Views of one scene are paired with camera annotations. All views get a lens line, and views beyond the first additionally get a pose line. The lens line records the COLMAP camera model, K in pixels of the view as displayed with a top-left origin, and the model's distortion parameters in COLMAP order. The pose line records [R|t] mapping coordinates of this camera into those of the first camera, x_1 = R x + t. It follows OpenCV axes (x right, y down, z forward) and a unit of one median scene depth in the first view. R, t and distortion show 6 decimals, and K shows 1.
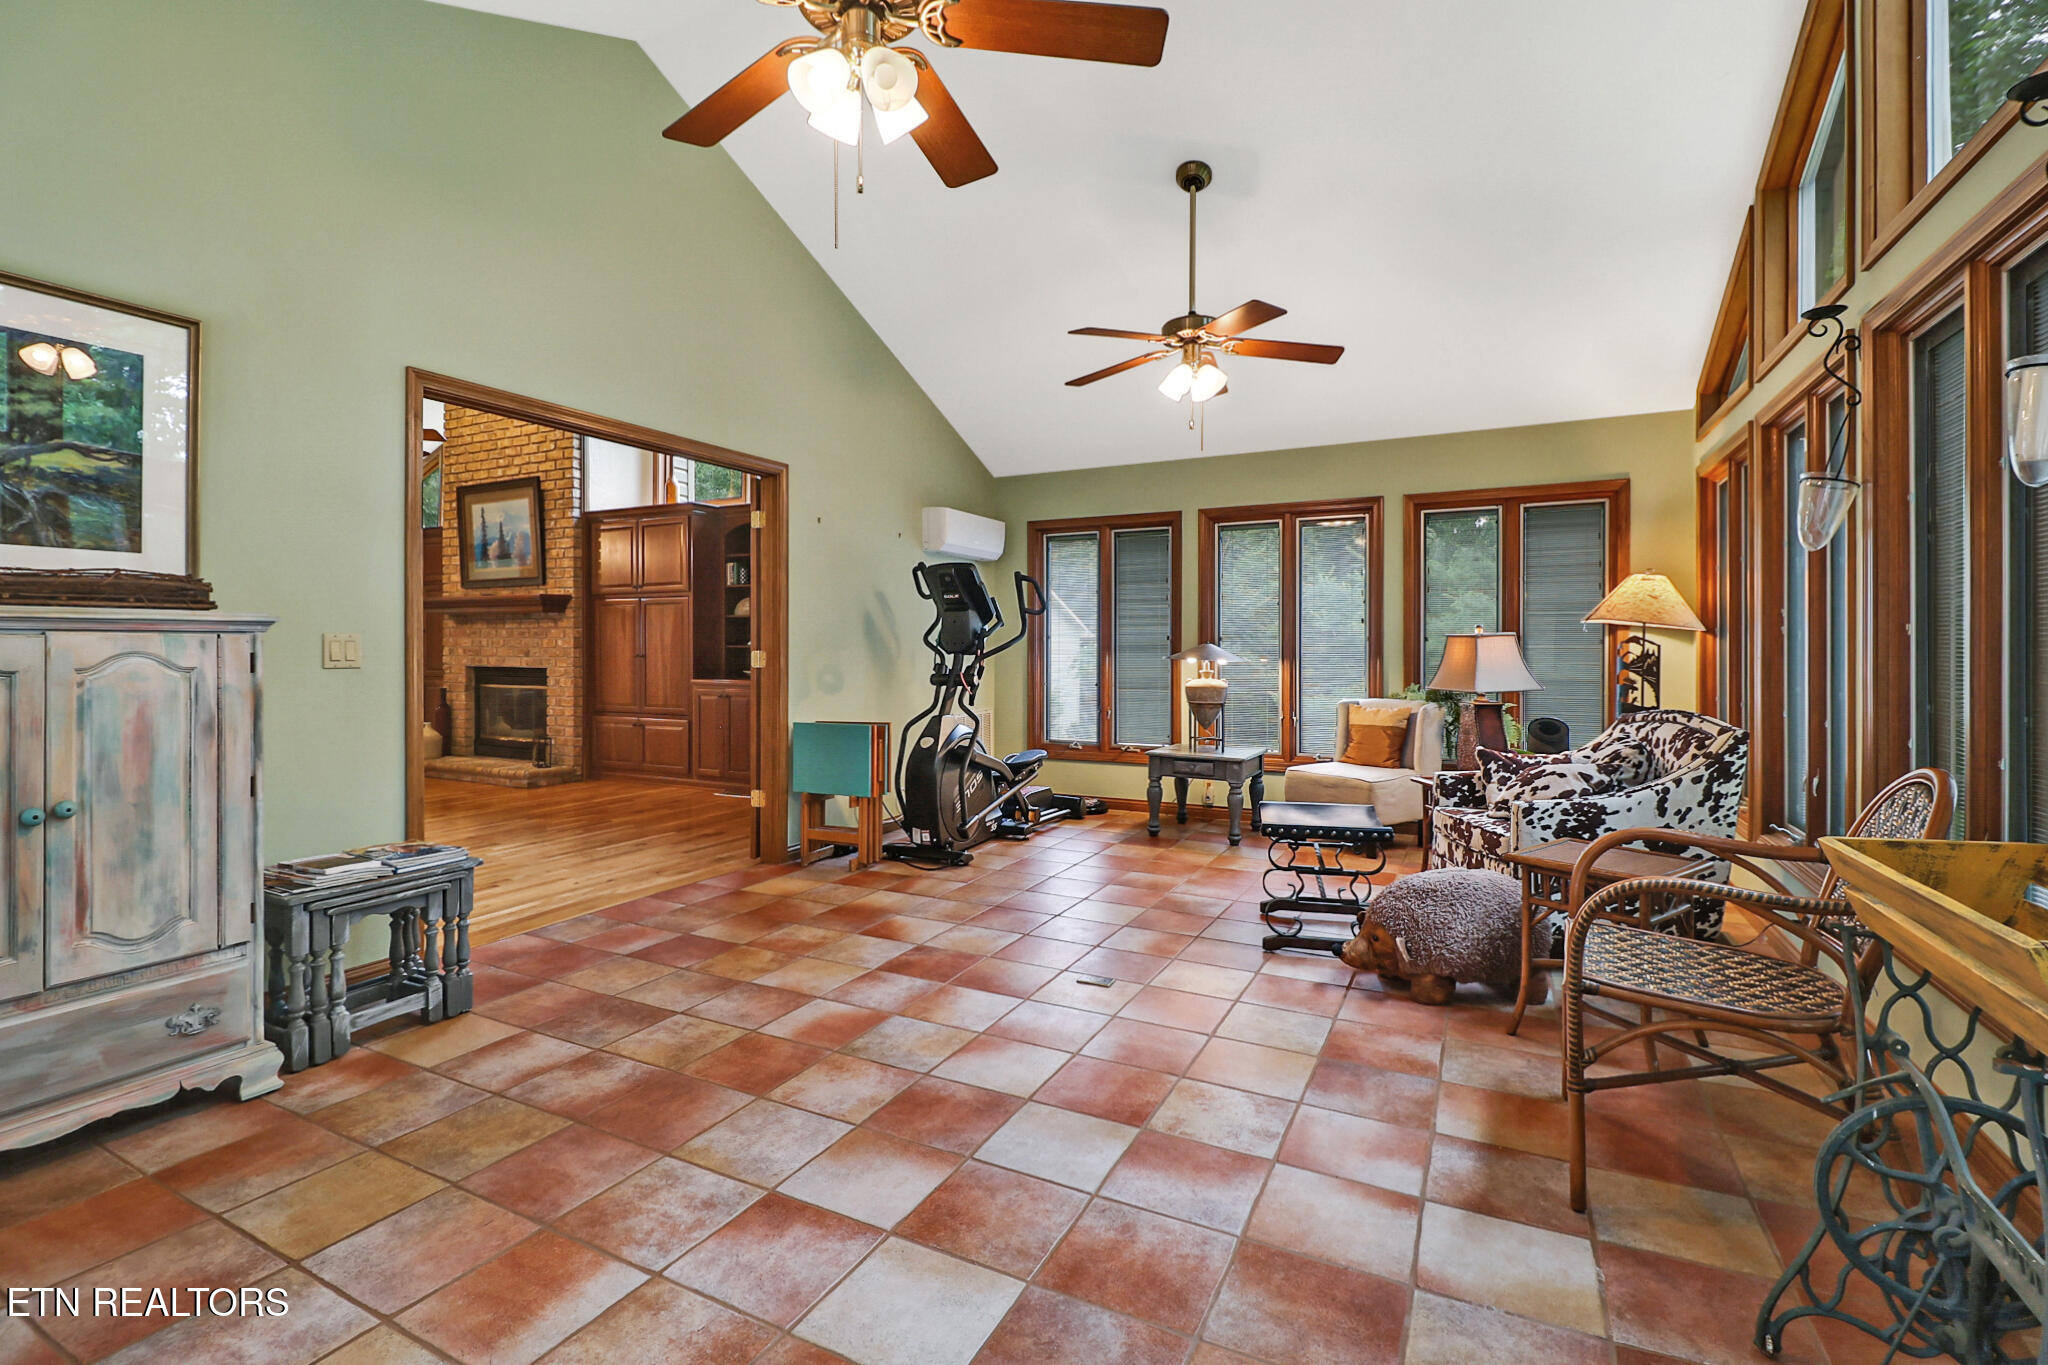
lens RADIAL K [[929.8, 0, 1010.5], [0, 929.8, 648.2], [0, 0, 1]] dist [0.002955, -0.008638]
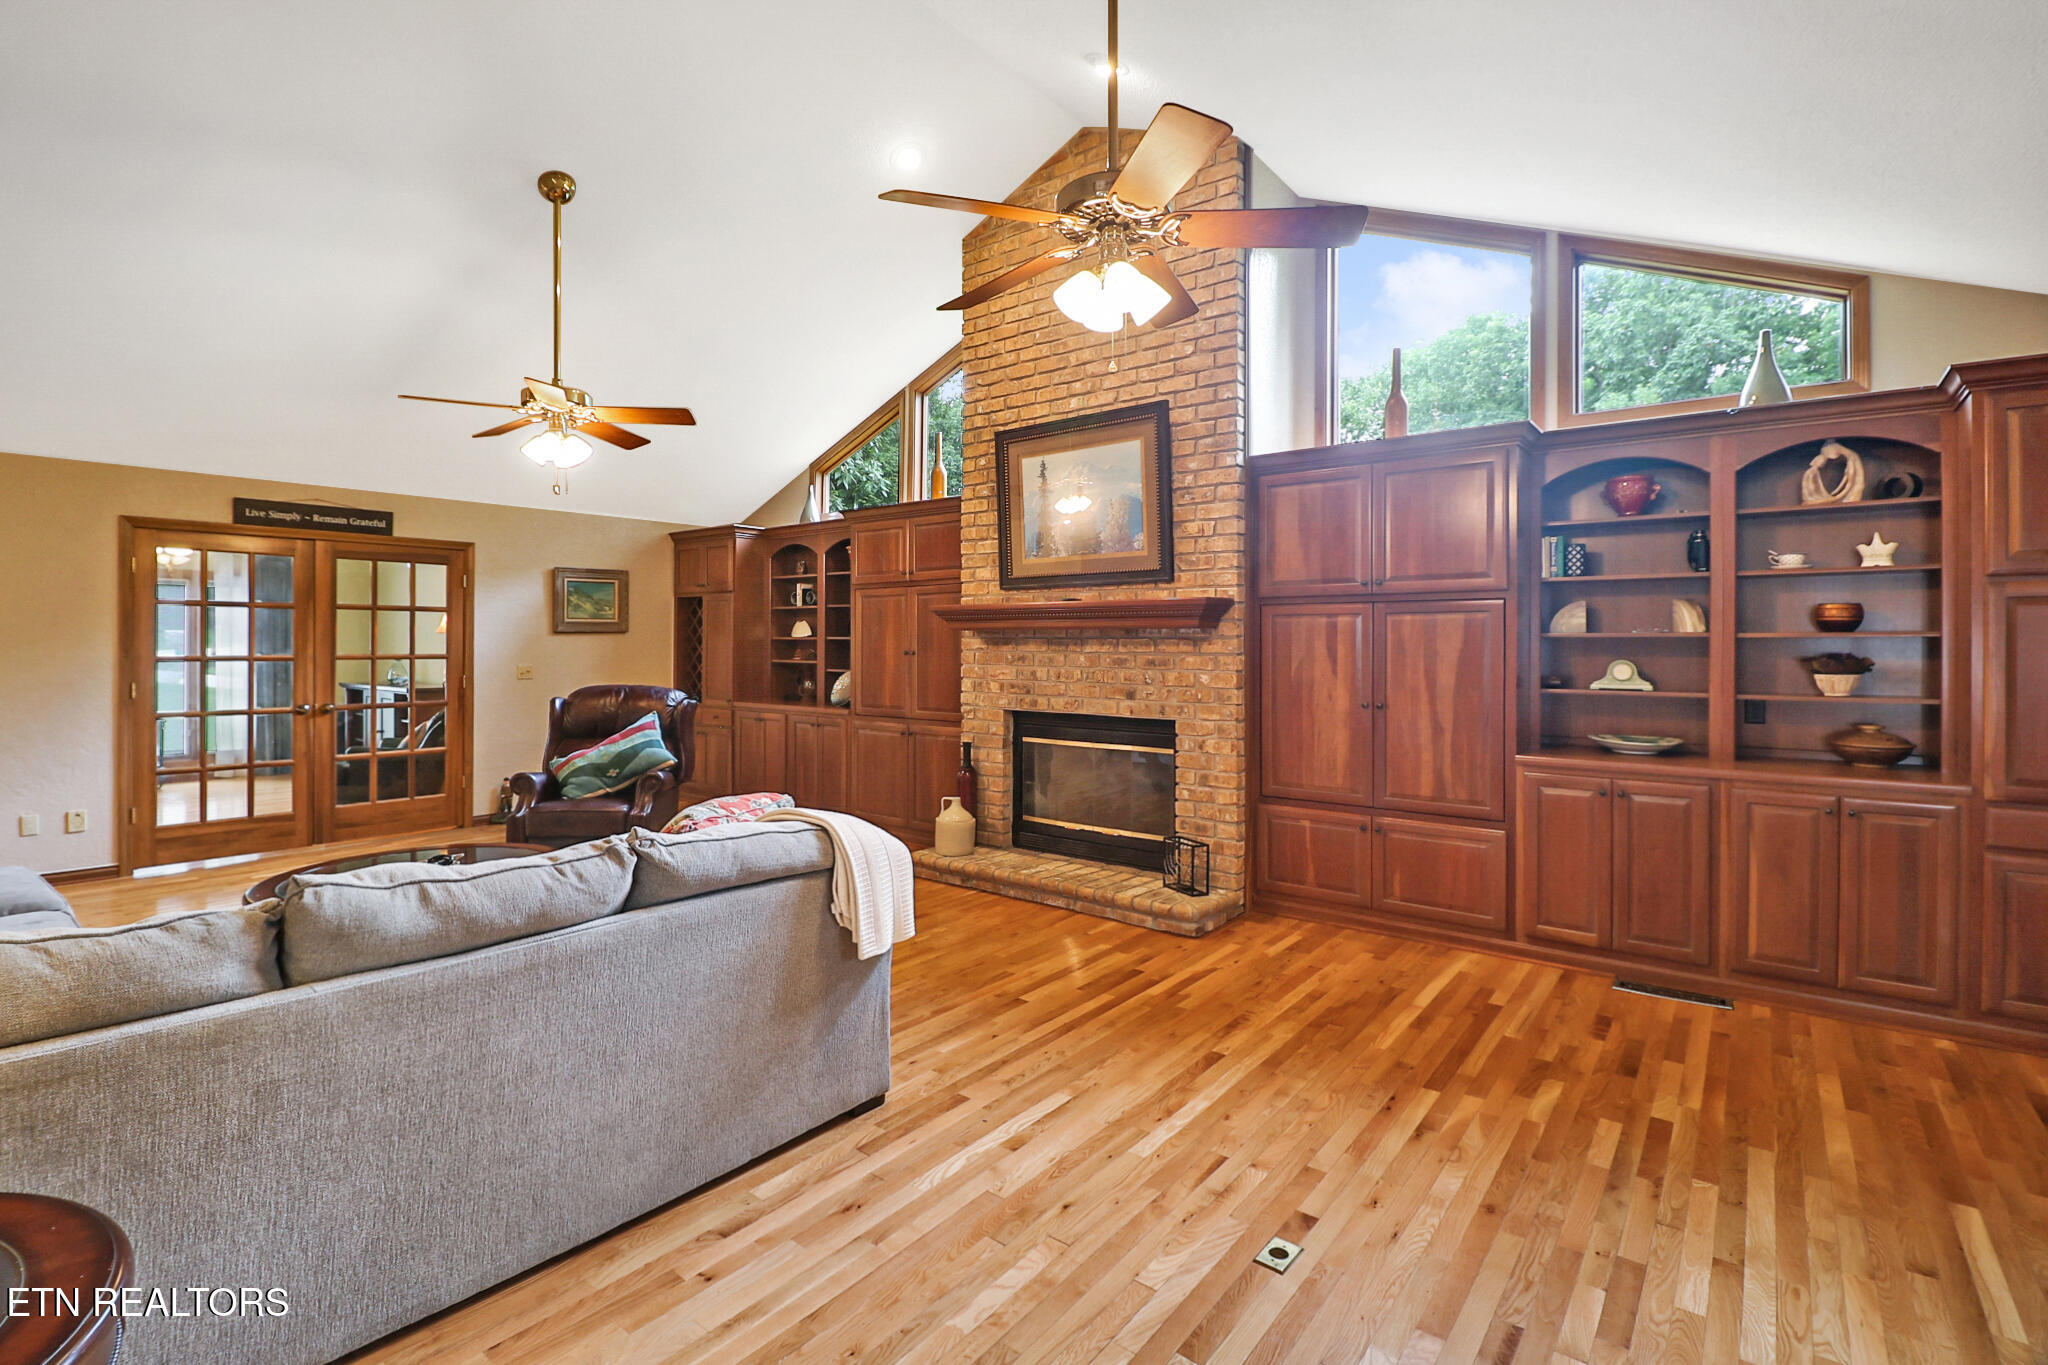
lens RADIAL K [[929.8, 0, 1010.5], [0, 929.8, 648.2], [0, 0, 1]] dist [0.002955, -0.008638]
pose [[0.980575, 0.002230, -0.196130, -0.477333], [-0.002159, 0.999998, 0.000574, -0.024963], [0.196131, -0.000139, 0.980578, 0.384358]]
